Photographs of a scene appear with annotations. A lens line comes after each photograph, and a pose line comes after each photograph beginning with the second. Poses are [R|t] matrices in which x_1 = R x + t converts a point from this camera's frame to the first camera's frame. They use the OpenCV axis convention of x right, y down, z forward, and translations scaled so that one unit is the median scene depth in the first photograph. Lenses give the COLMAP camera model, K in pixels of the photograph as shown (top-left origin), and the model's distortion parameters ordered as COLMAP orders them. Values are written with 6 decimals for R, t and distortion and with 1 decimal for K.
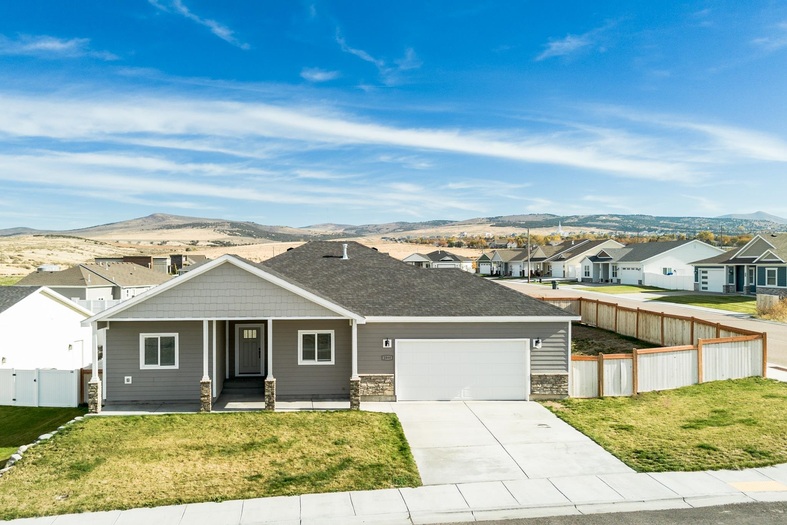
lens RADIAL K [[643.4, 0, 369.5], [0, 643.4, 283.5], [0, 0, 1]] dist [0.053614, -0.027924]
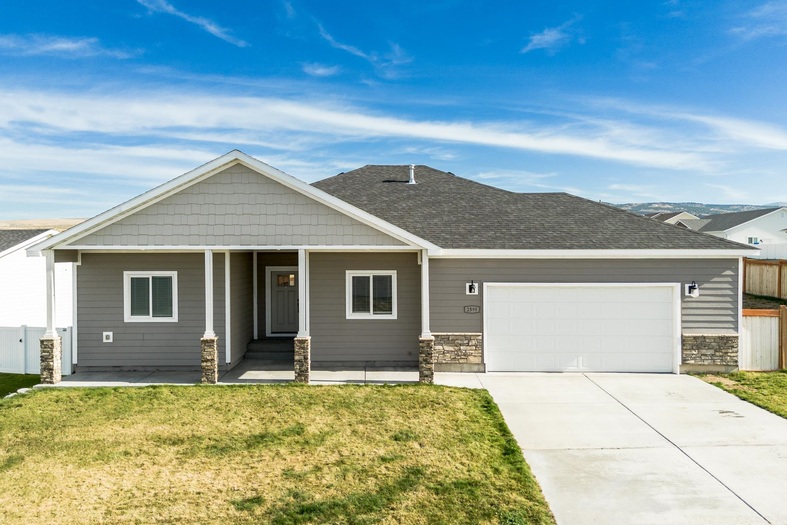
lens RADIAL K [[584.0, 0, 398.0], [0, 584.0, 258.4], [0, 0, 1]] dist [0.033914, -0.003577]
pose [[0.997887, -0.000954, -0.064968, -0.011709], [-0.000062, 0.999878, -0.015648, 0.072141], [0.064975, 0.015619, 0.997765, 0.372208]]
